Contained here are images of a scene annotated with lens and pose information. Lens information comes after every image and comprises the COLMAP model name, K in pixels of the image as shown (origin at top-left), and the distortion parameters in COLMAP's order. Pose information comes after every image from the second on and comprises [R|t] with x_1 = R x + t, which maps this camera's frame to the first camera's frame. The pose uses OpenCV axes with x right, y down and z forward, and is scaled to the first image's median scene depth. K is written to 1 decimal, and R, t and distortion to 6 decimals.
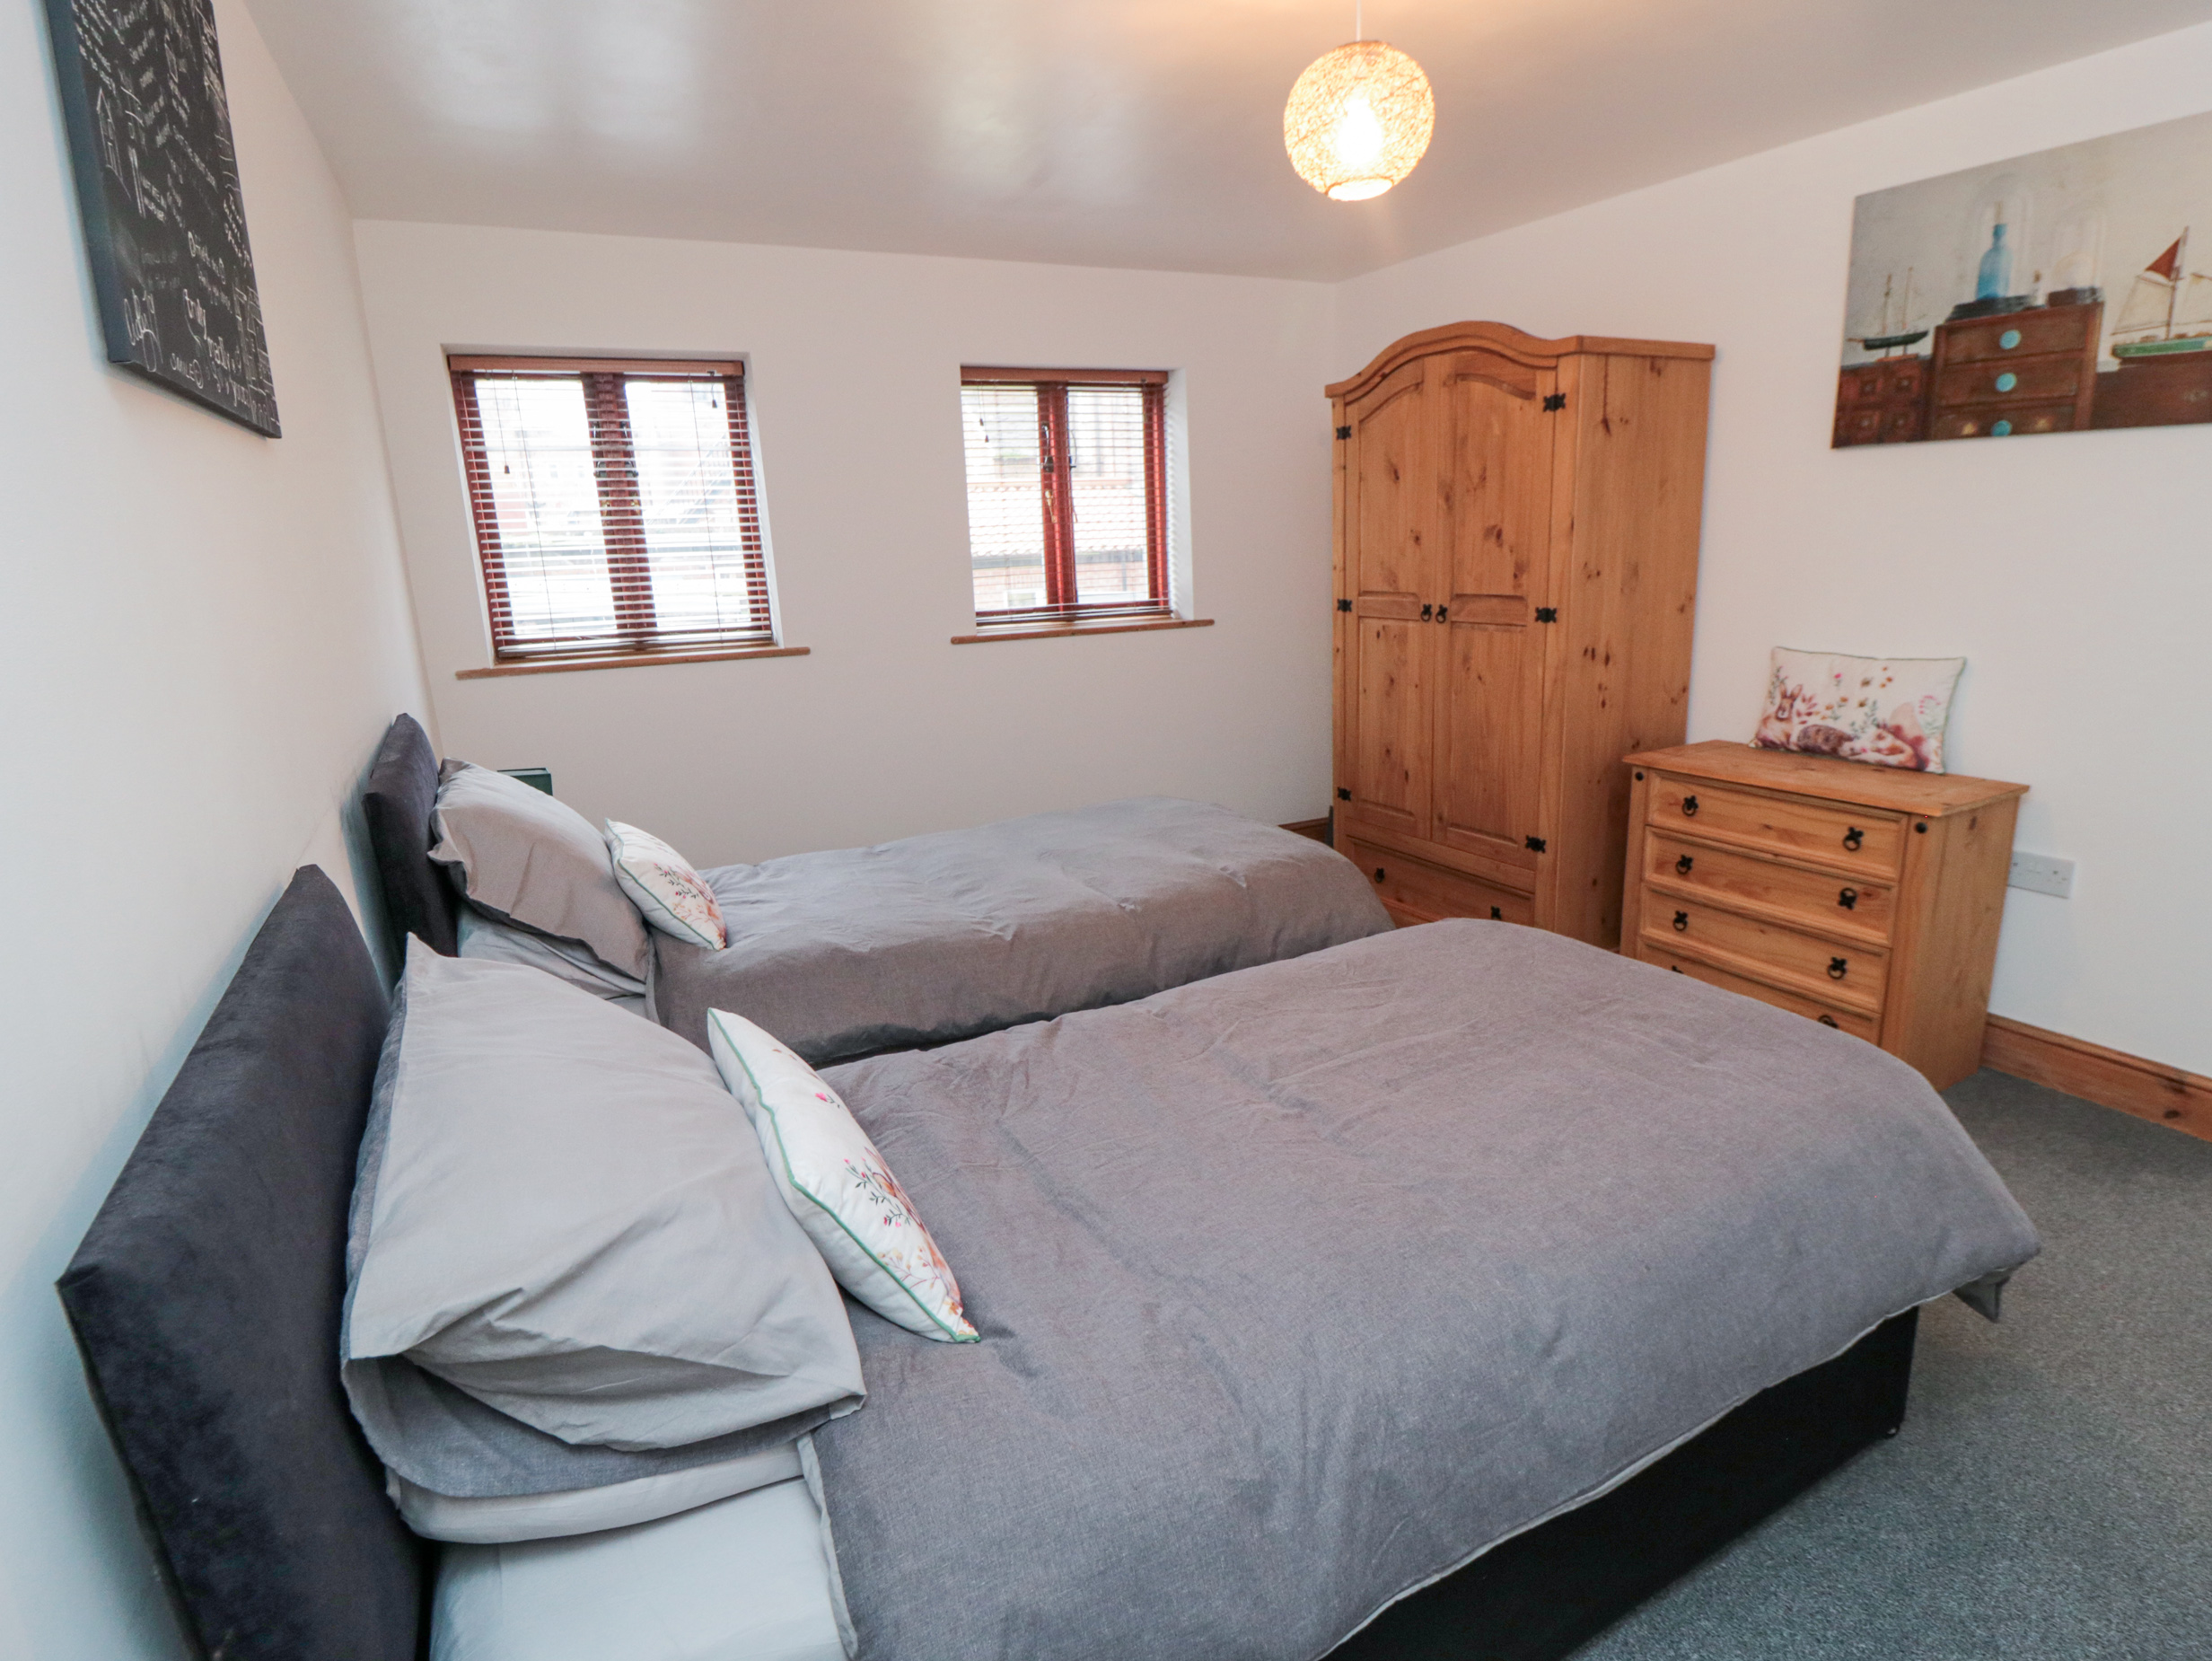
lens RADIAL K [[1174.5, 0, 1111.6], [0, 1174.5, 785.7], [0, 0, 1]] dist [0.003627, 0.000082]
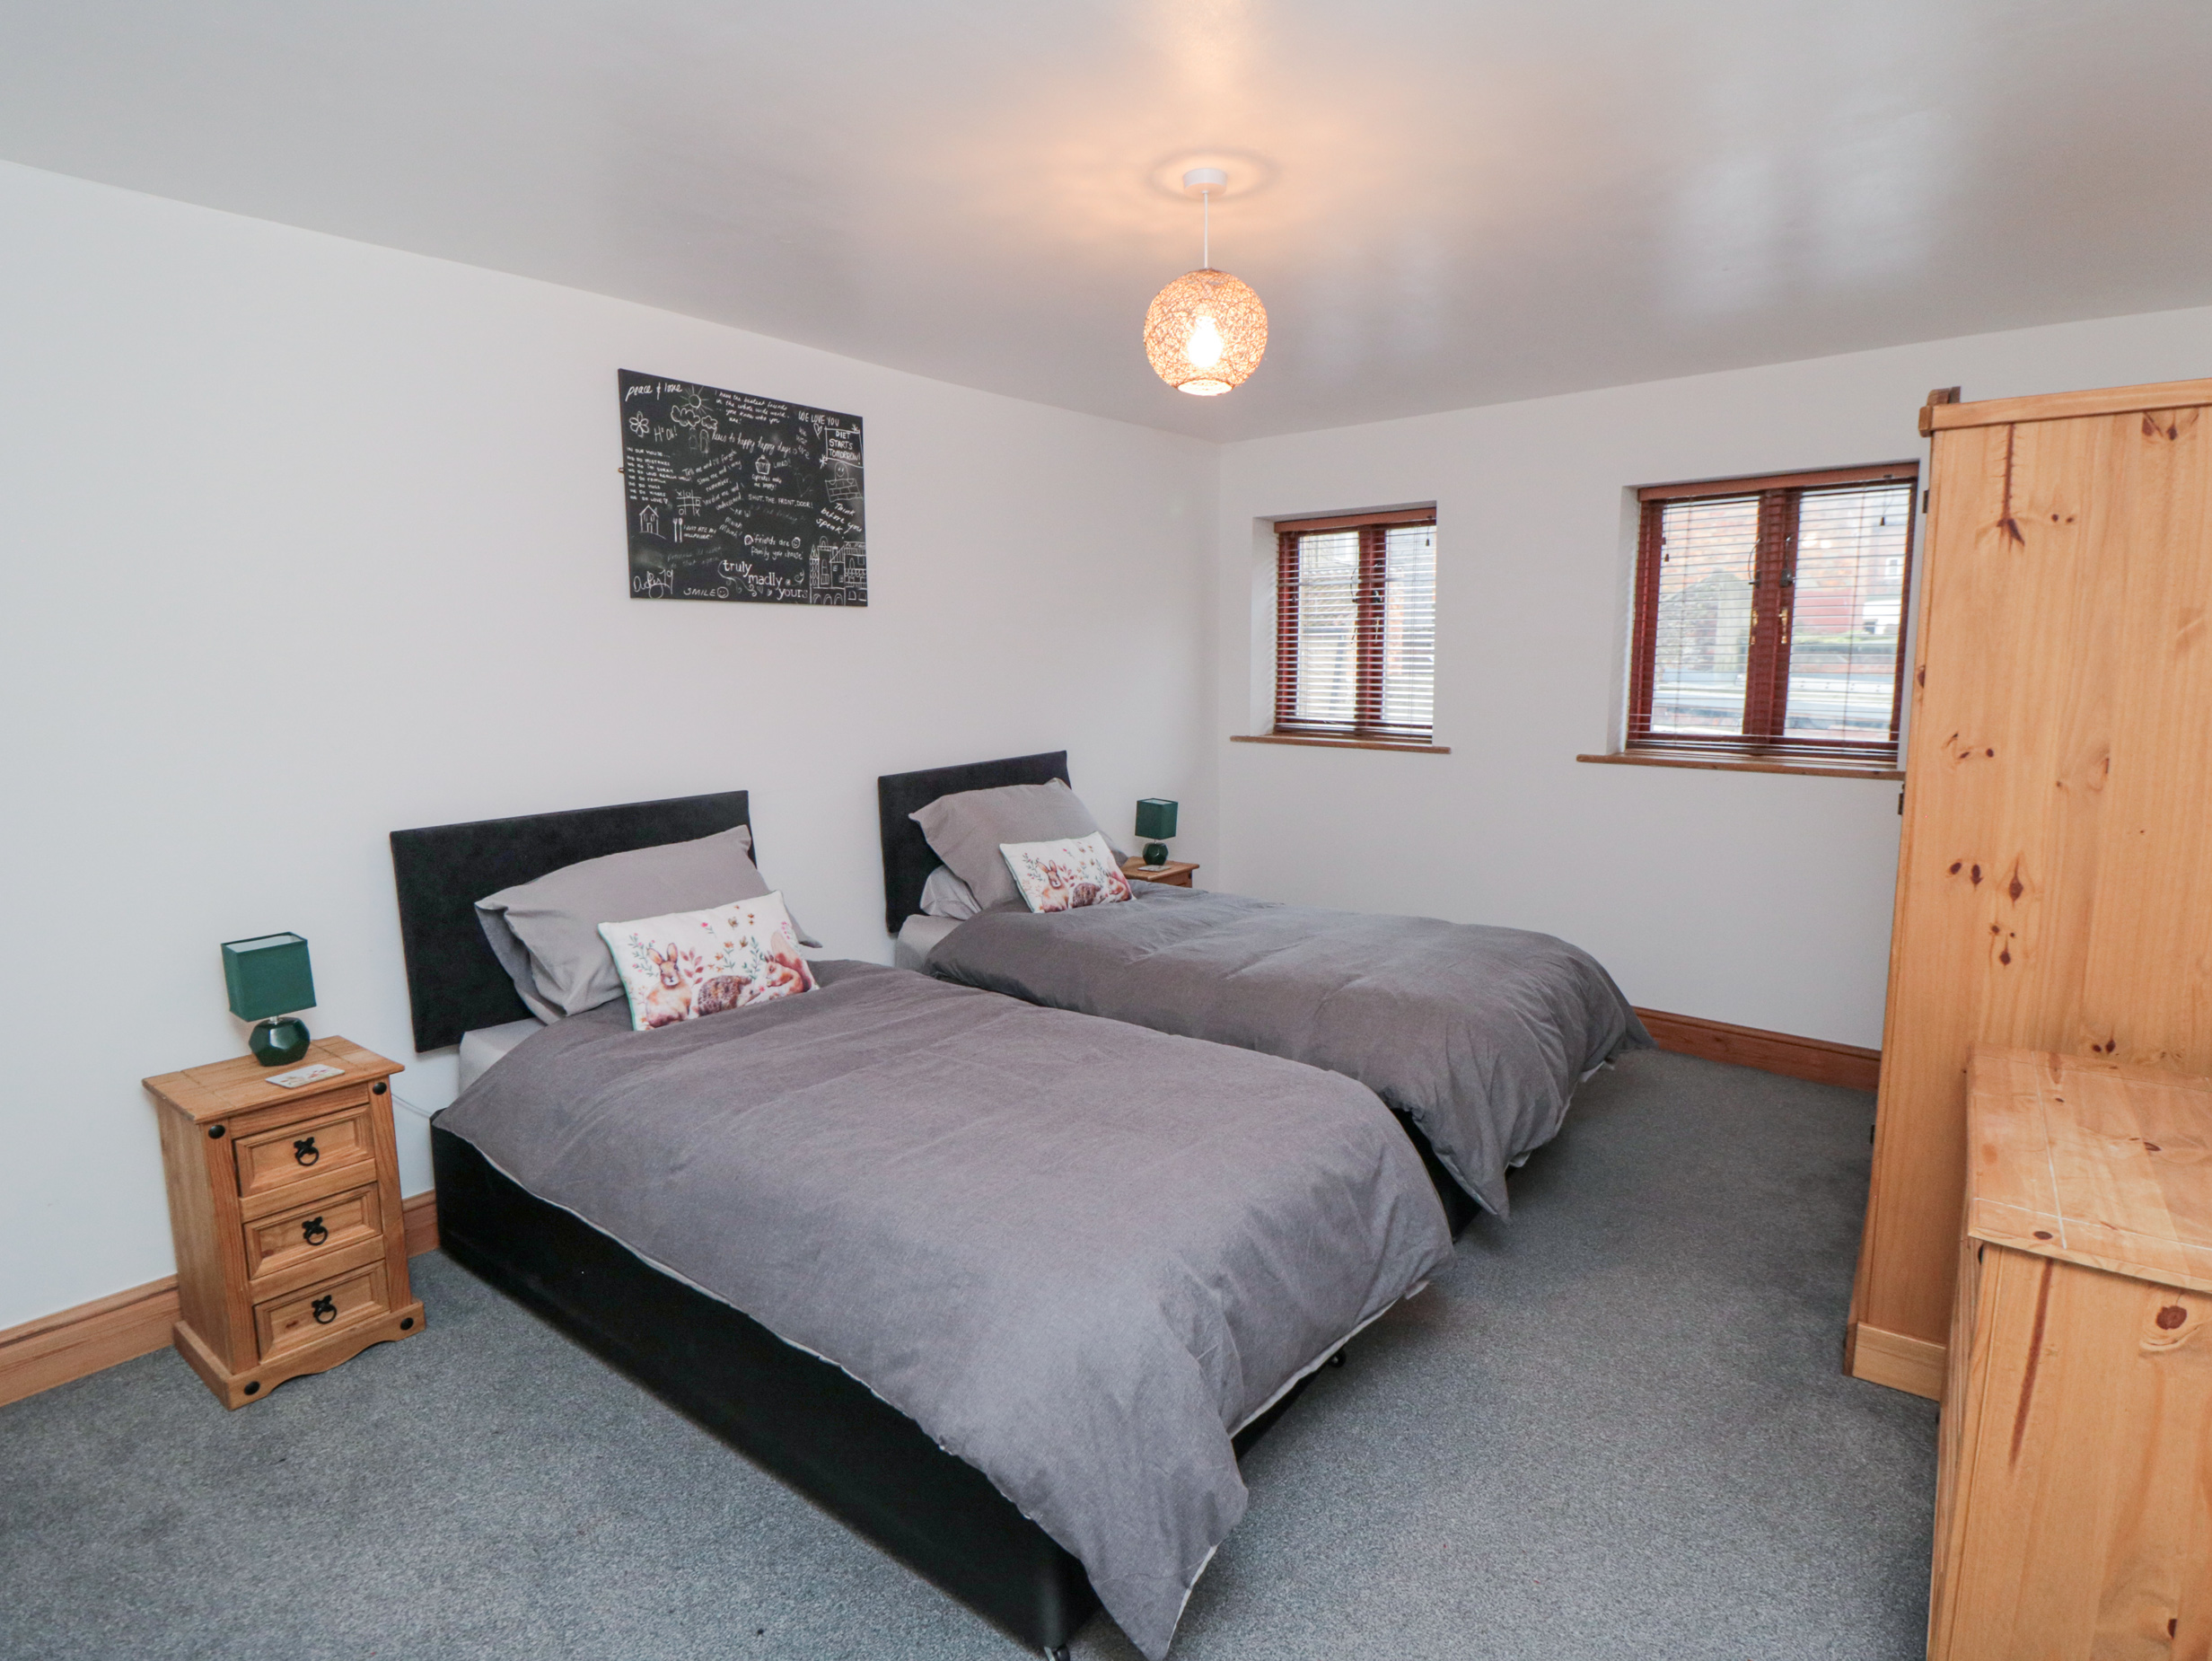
lens RADIAL K [[1163.4, 0, 1159.6], [0, 1163.4, 813.3], [0, 0, 1]] dist [0.005836, -0.018008]
pose [[0.415282, 0.157067, -0.896031, 0.727980], [-0.207573, 0.975358, 0.074769, -0.091809], [0.885694, 0.154942, 0.437651, 0.298475]]
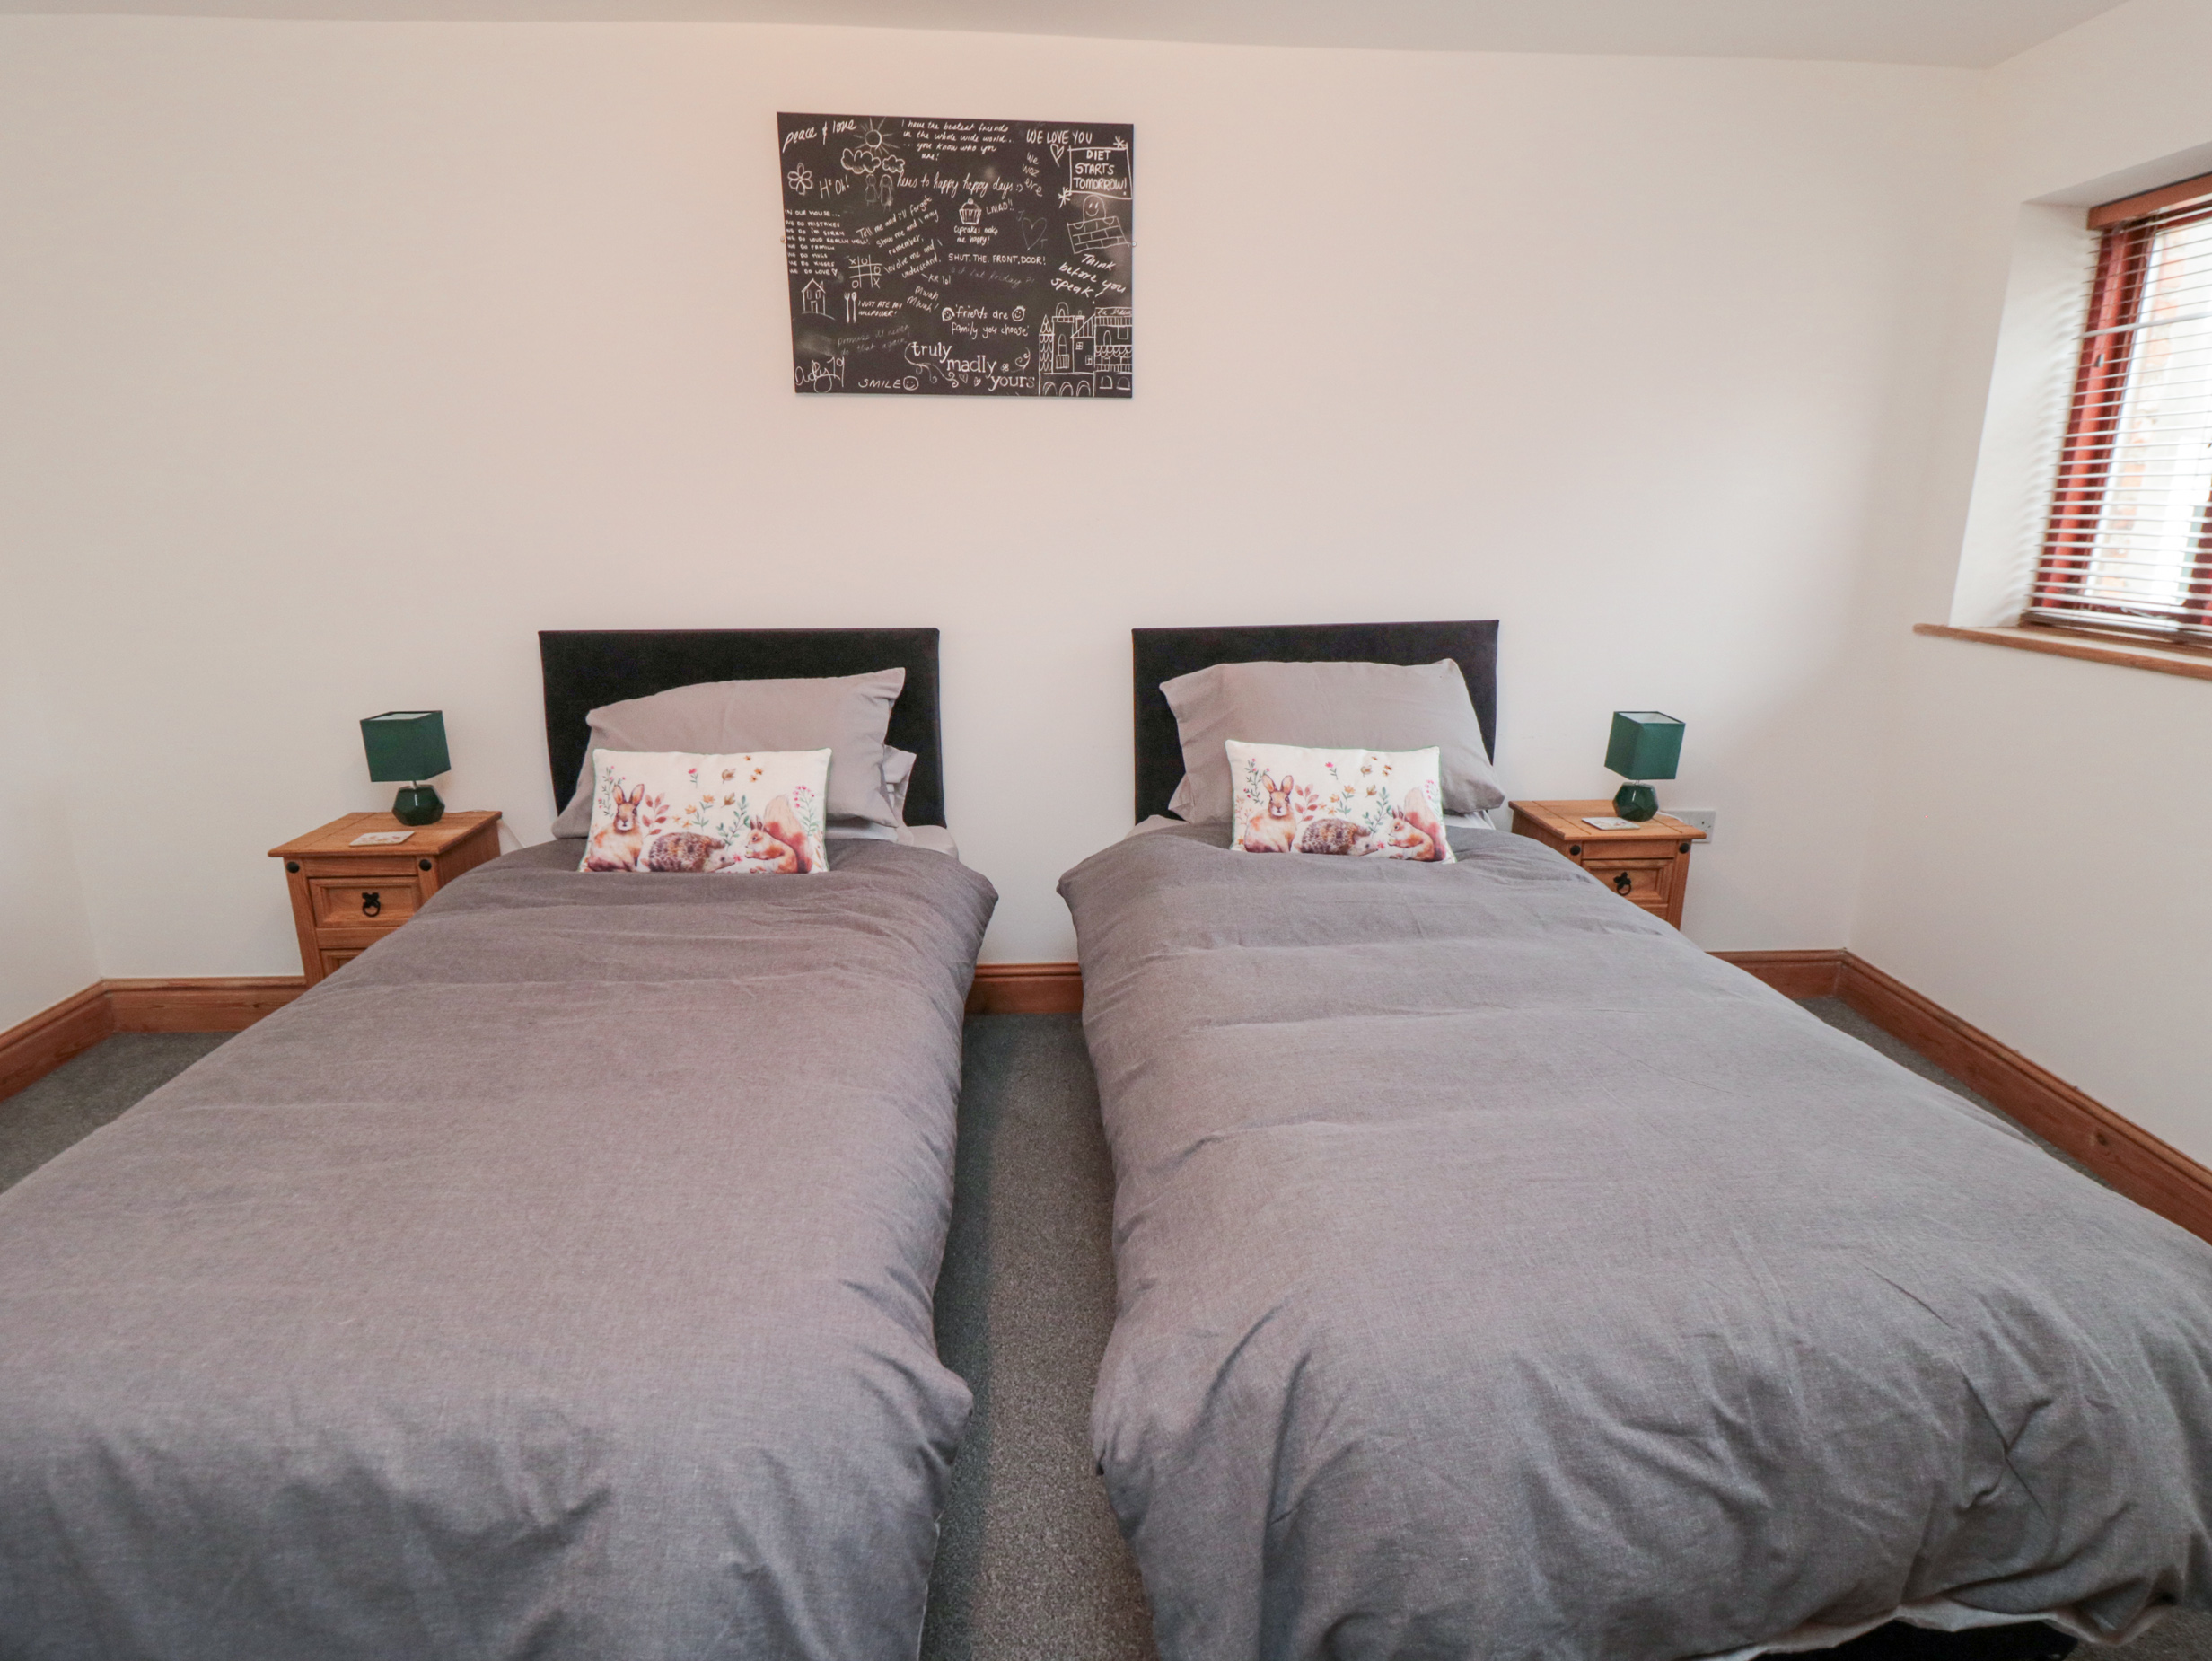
lens RADIAL K [[1163.4, 0, 1159.6], [0, 1163.4, 813.3], [0, 0, 1]] dist [0.005836, -0.018008]
pose [[-0.410725, 0.260548, -0.873739, 0.411795], [-0.189623, 0.912936, 0.361373, -0.168600], [0.891823, 0.314106, -0.325560, 0.833608]]
